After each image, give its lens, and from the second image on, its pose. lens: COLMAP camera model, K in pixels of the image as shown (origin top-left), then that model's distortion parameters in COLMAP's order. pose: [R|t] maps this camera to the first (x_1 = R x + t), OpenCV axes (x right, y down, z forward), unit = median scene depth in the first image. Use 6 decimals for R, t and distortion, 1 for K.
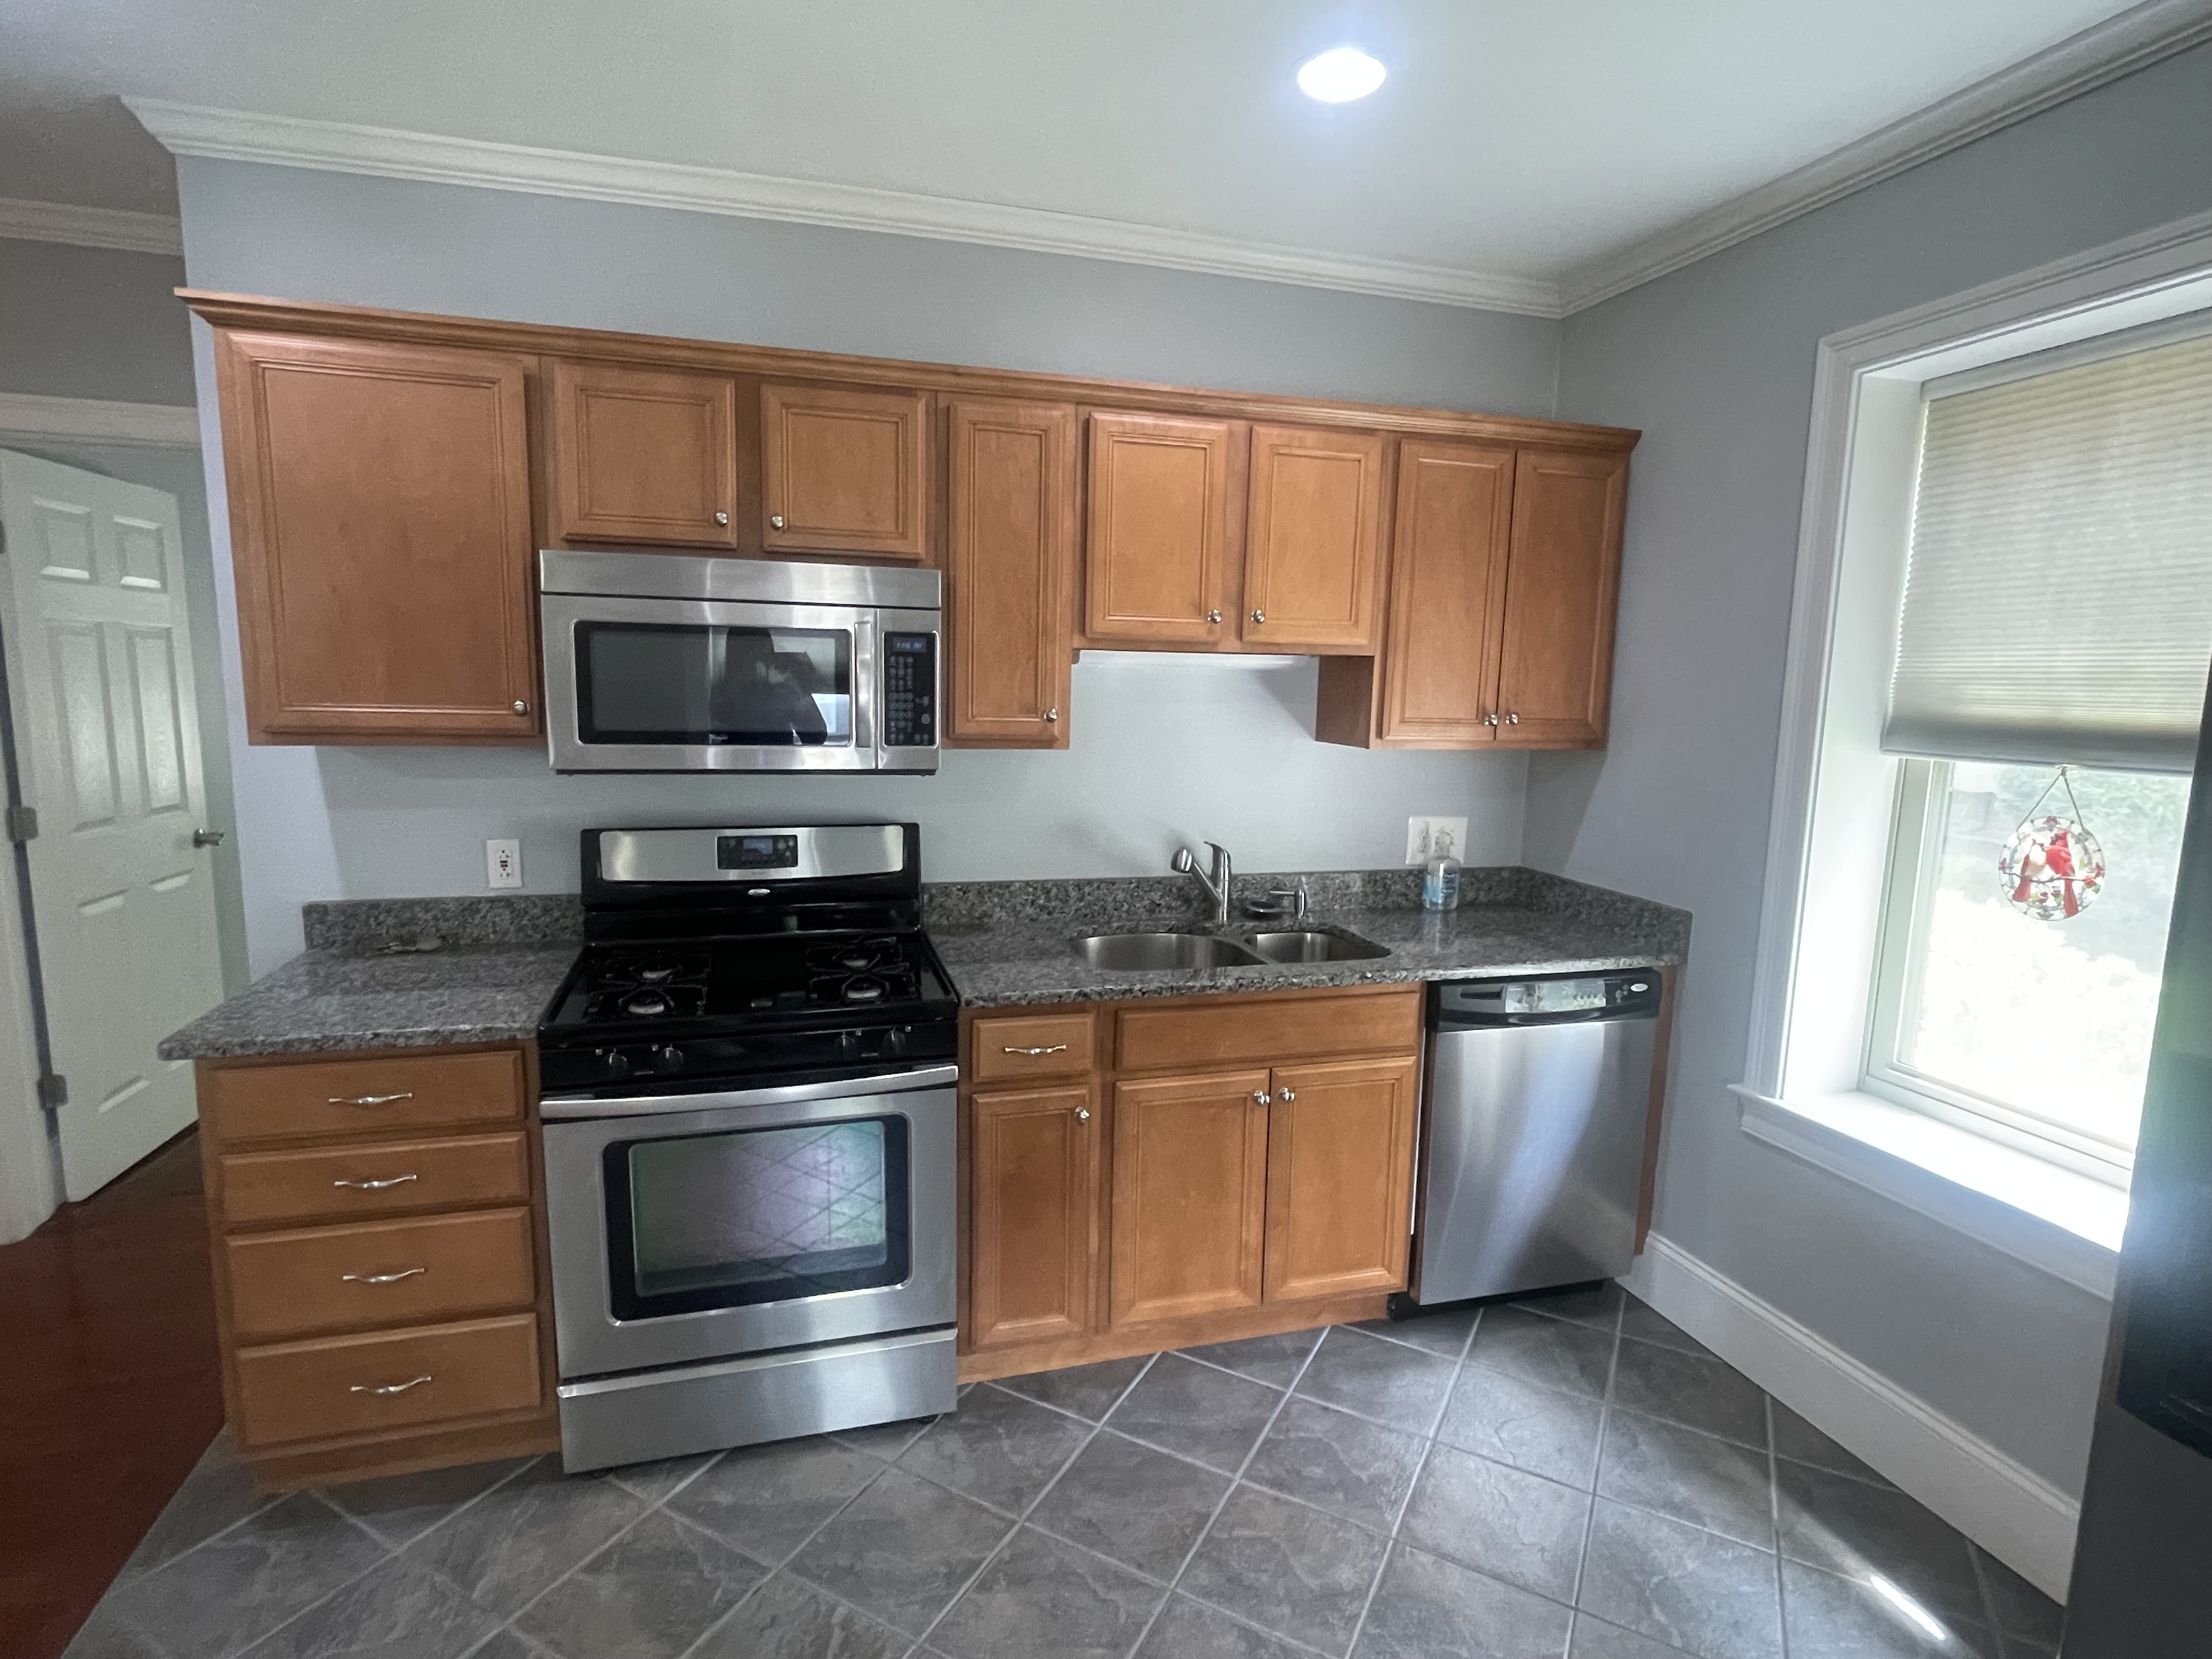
lens RADIAL K [[1122.2, 0, 1106.0], [0, 1122.2, 829.5], [0, 0, 1]] dist [0.000084, 0.000103]
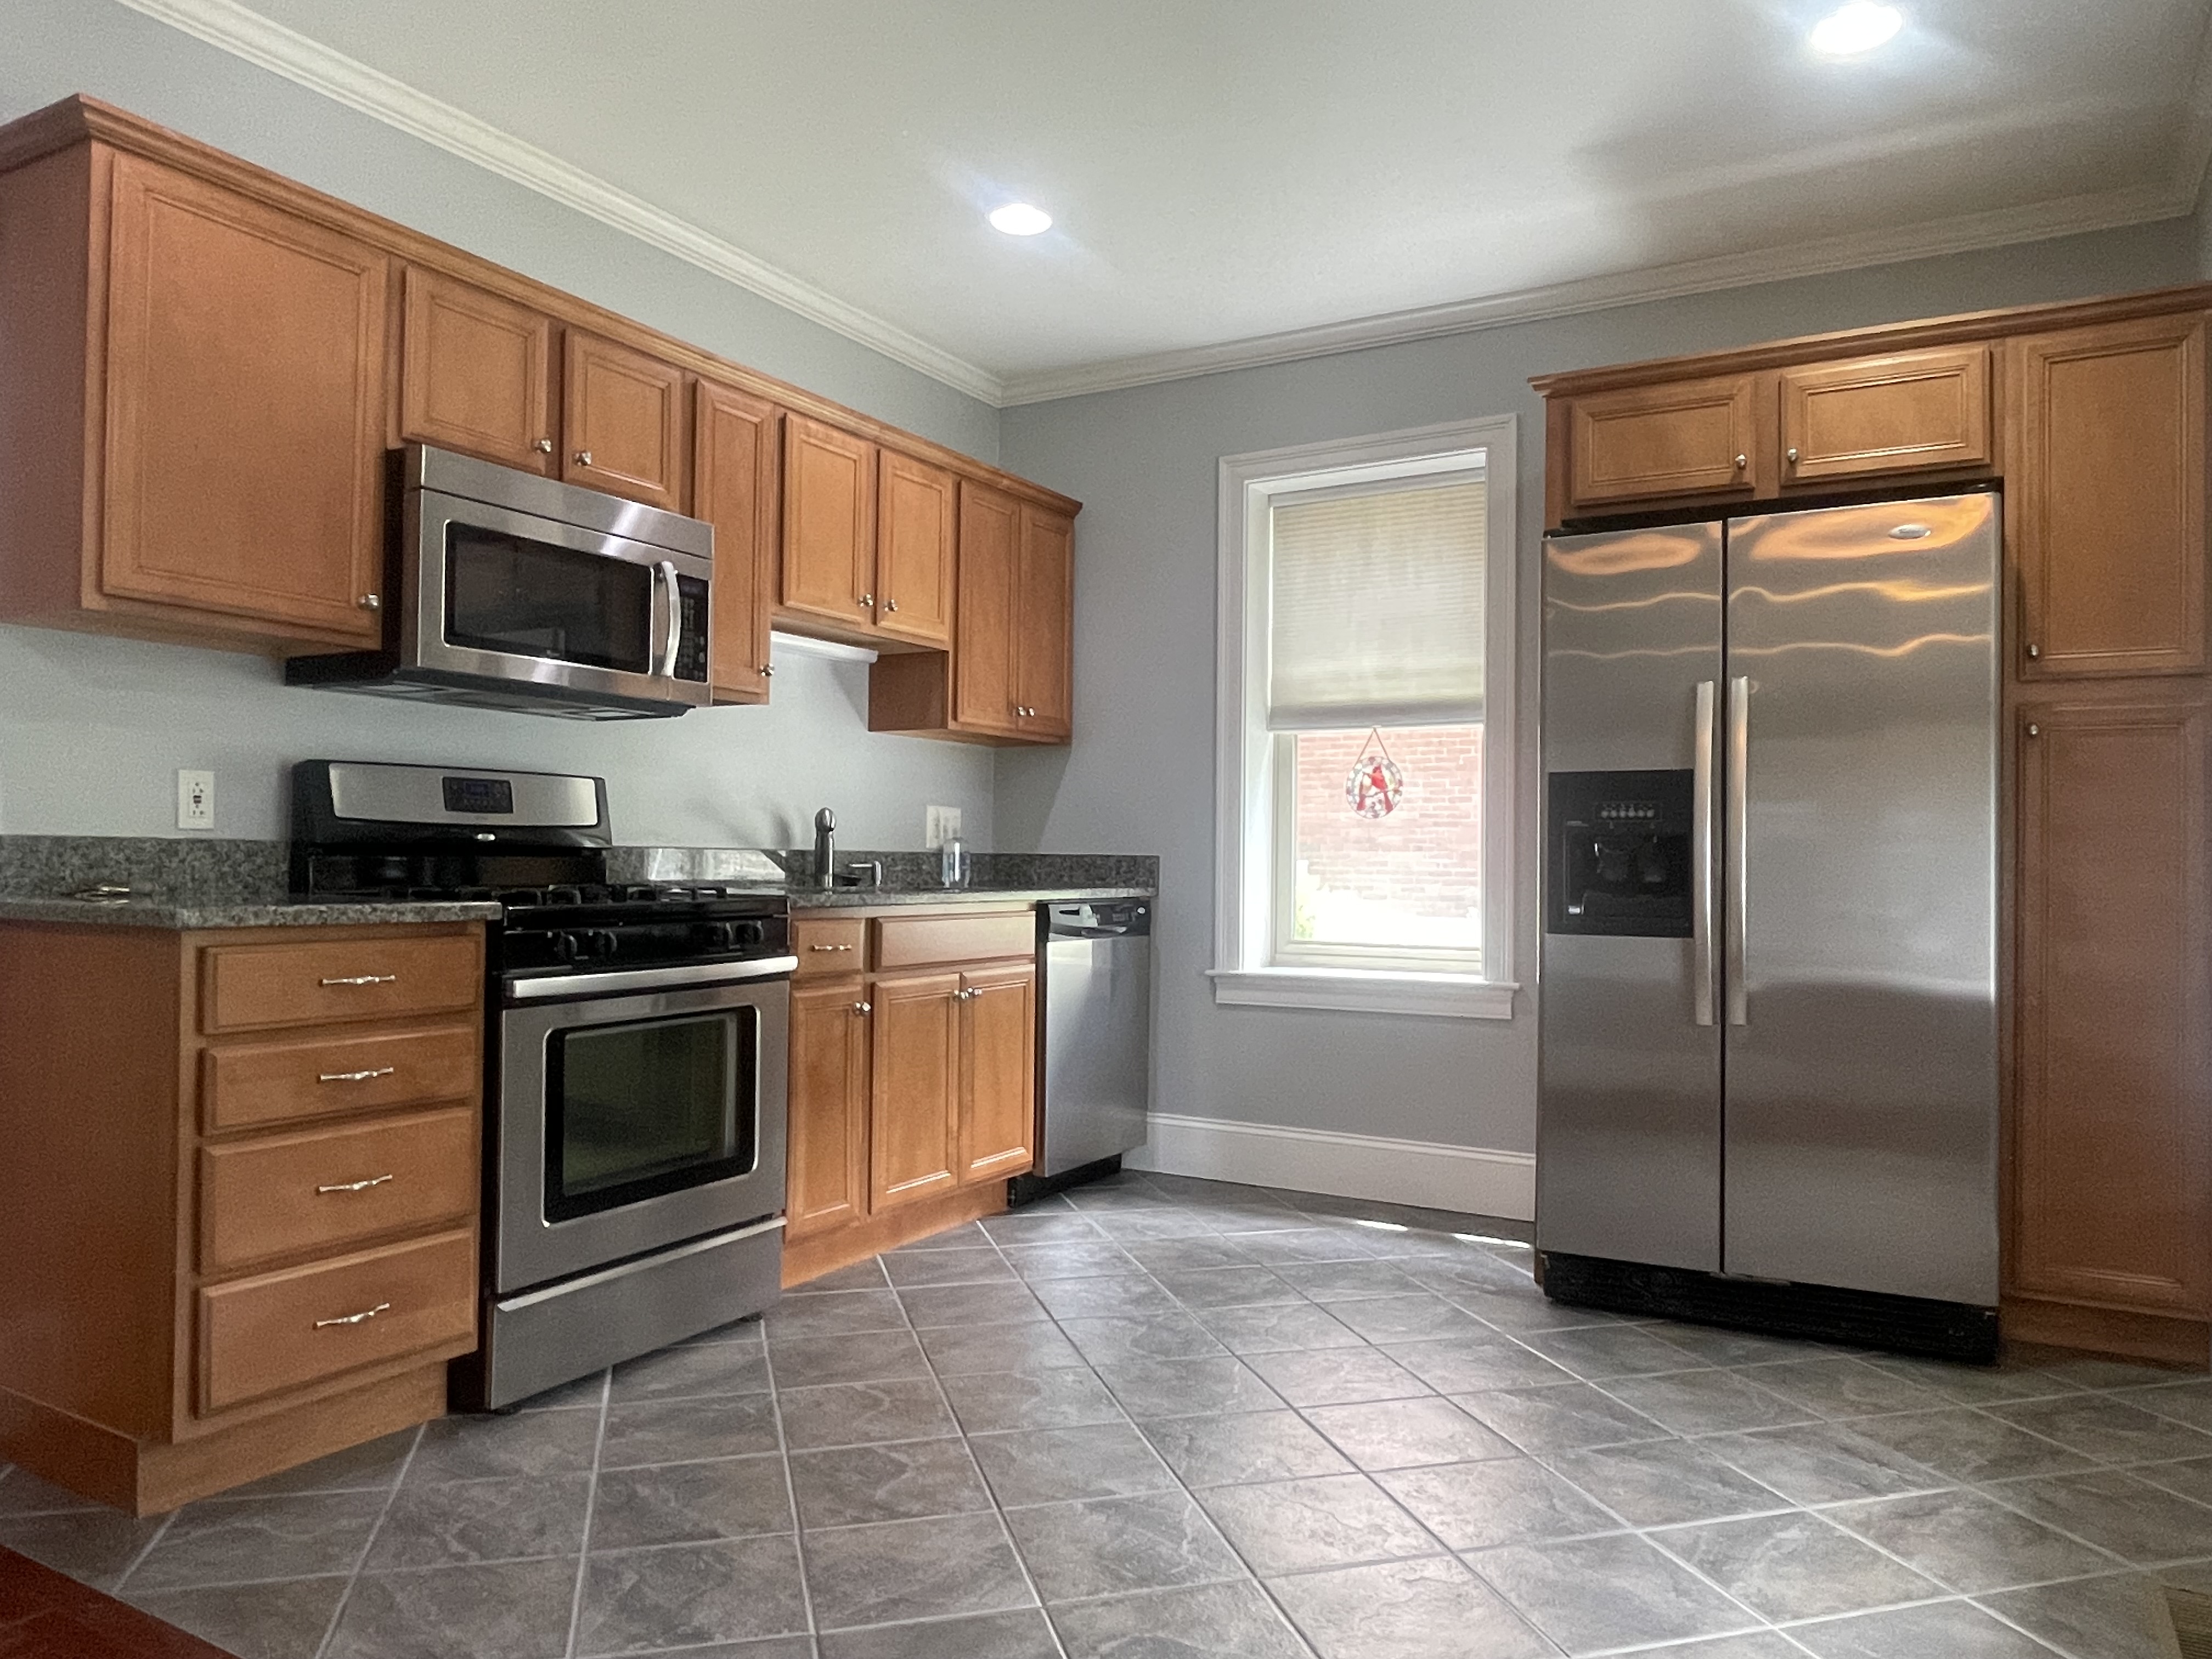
lens RADIAL K [[1488.3, 0, 1106.0], [0, 1488.3, 829.5], [0, 0, 1]] dist [-0.000630, -0.000906]
pose [[0.723266, -0.004543, 0.690555, -0.824967], [0.101773, 0.989761, -0.100082, 0.235750], [-0.683029, 0.142665, 0.716322, -0.253755]]
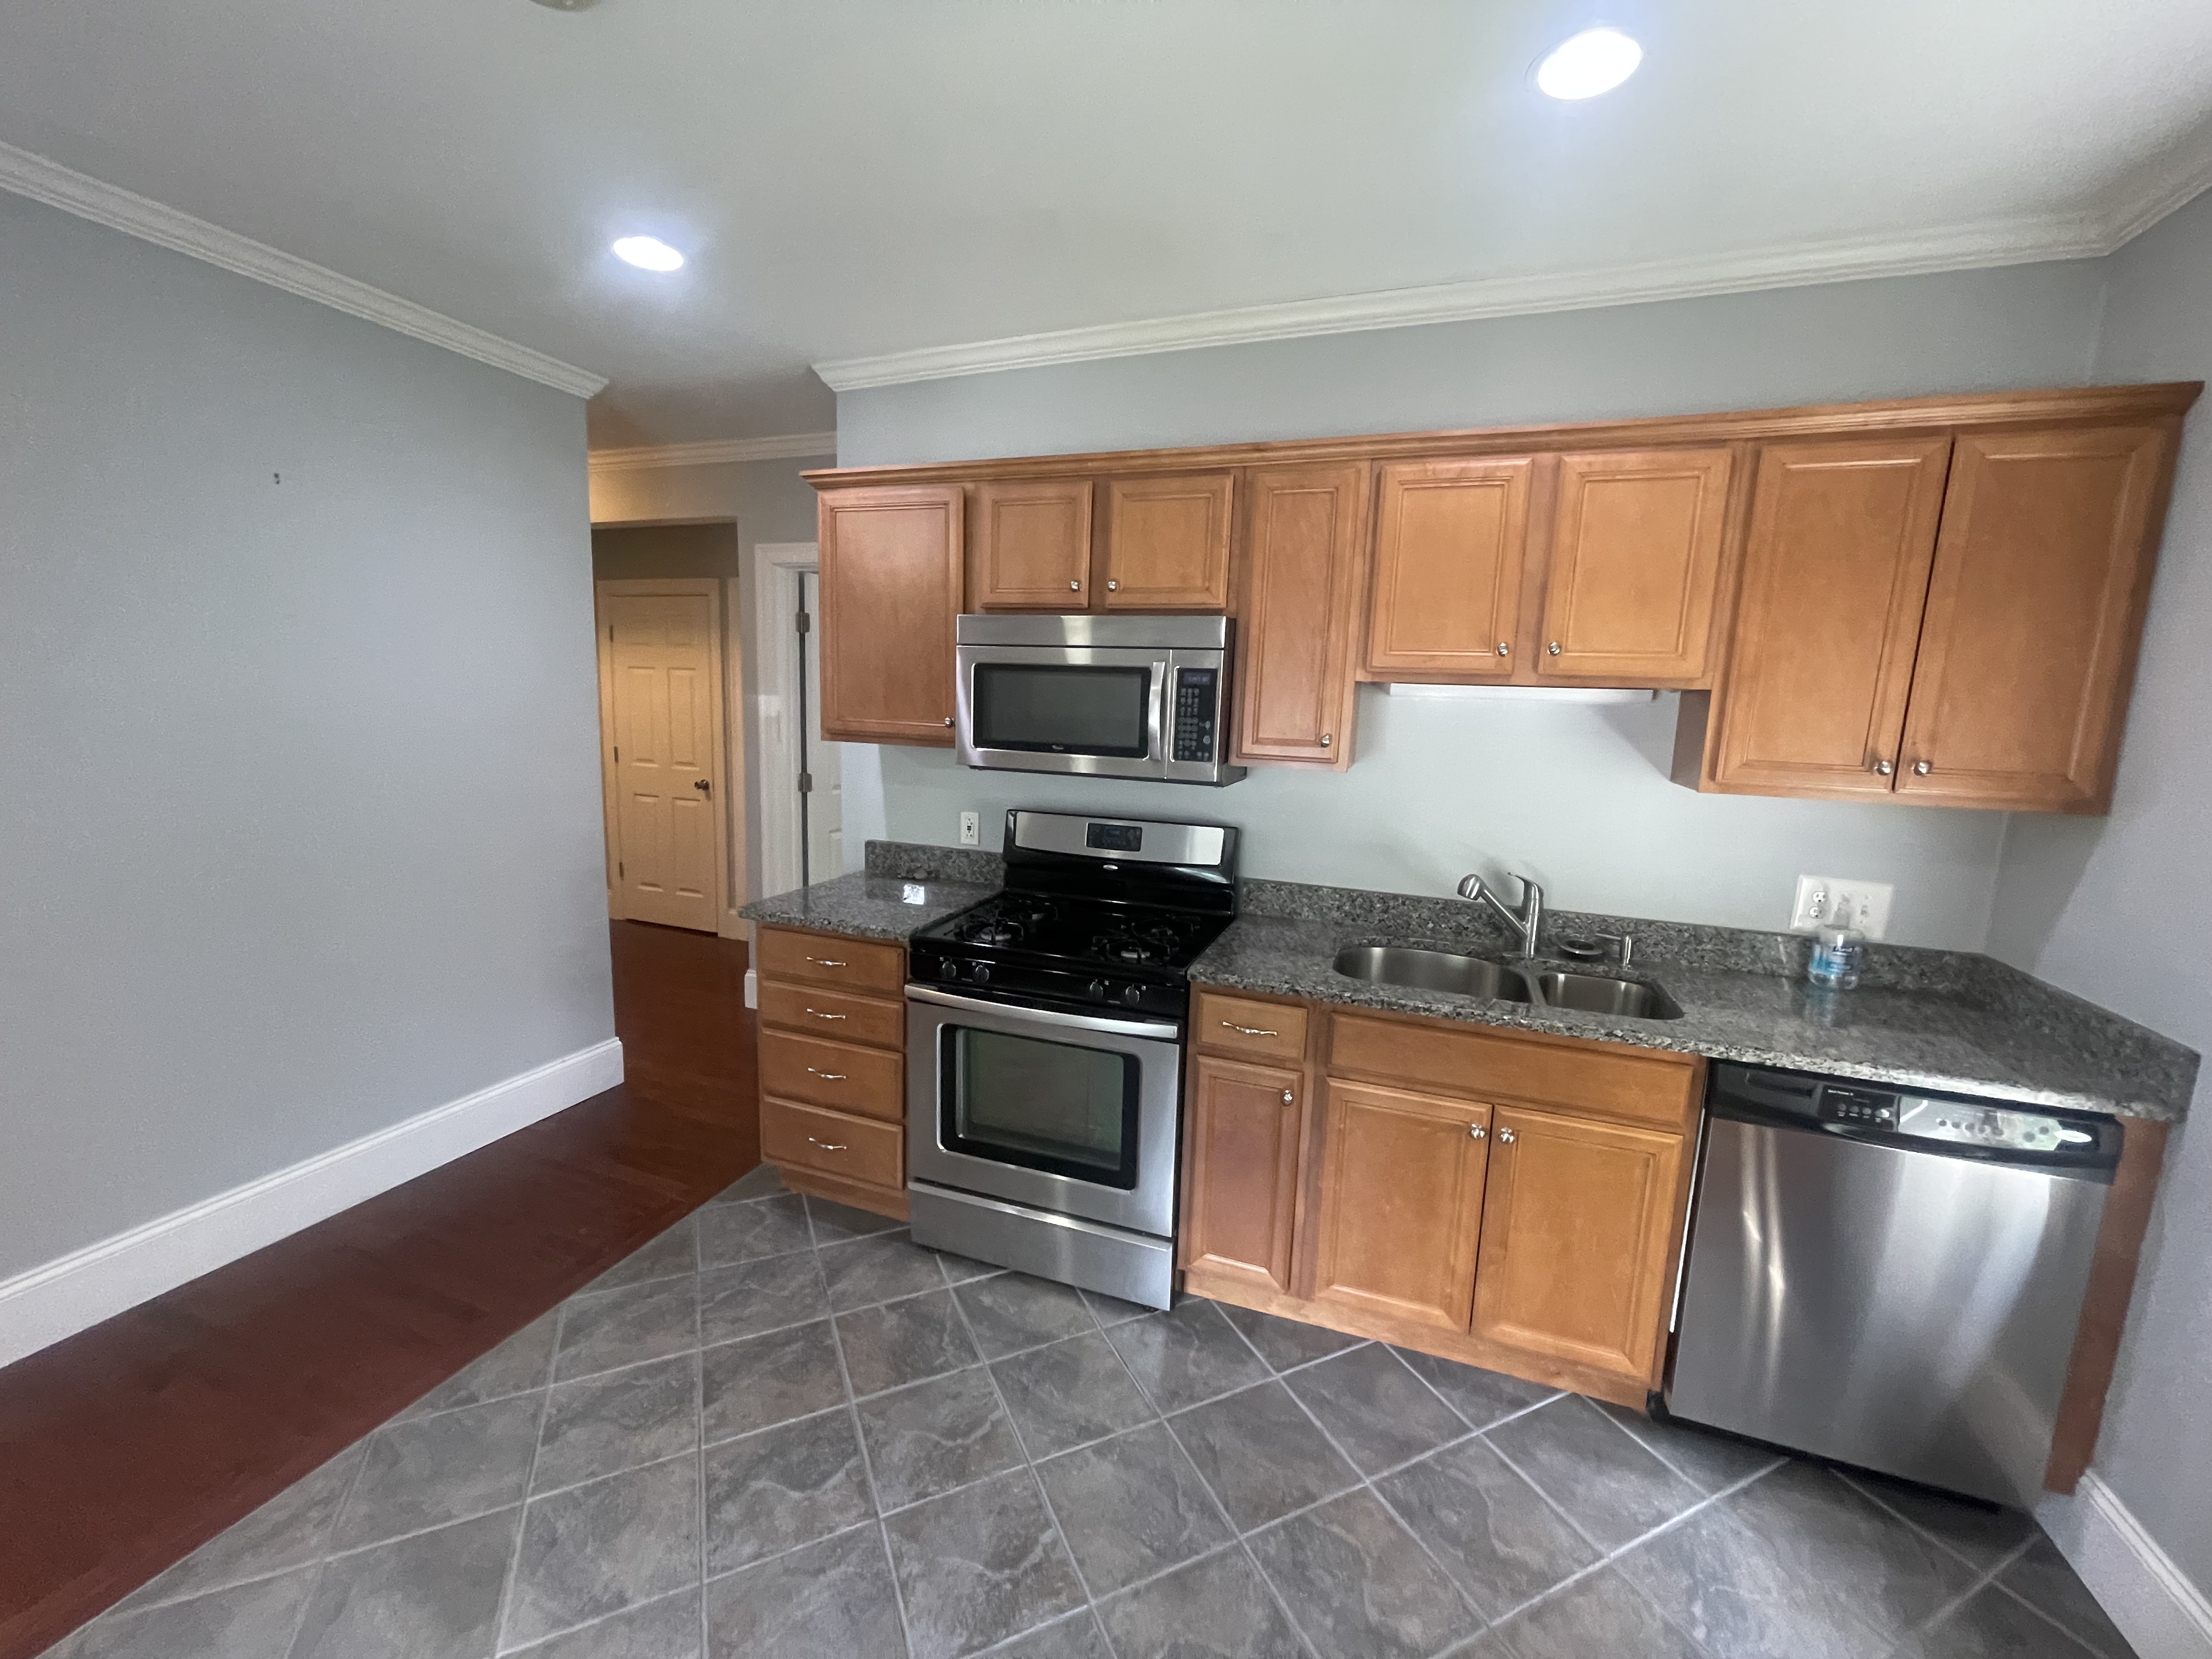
lens RADIAL K [[891.6, 0, 1112.7], [0, 891.6, 828.7], [0, 0, 1]] dist [-0.003624, 0.000680]
pose [[0.805400, 0.092359, -0.585492, 0.313071], [-0.097596, 0.994967, 0.022700, -0.014243], [0.584642, 0.038859, 0.810360, 0.156608]]
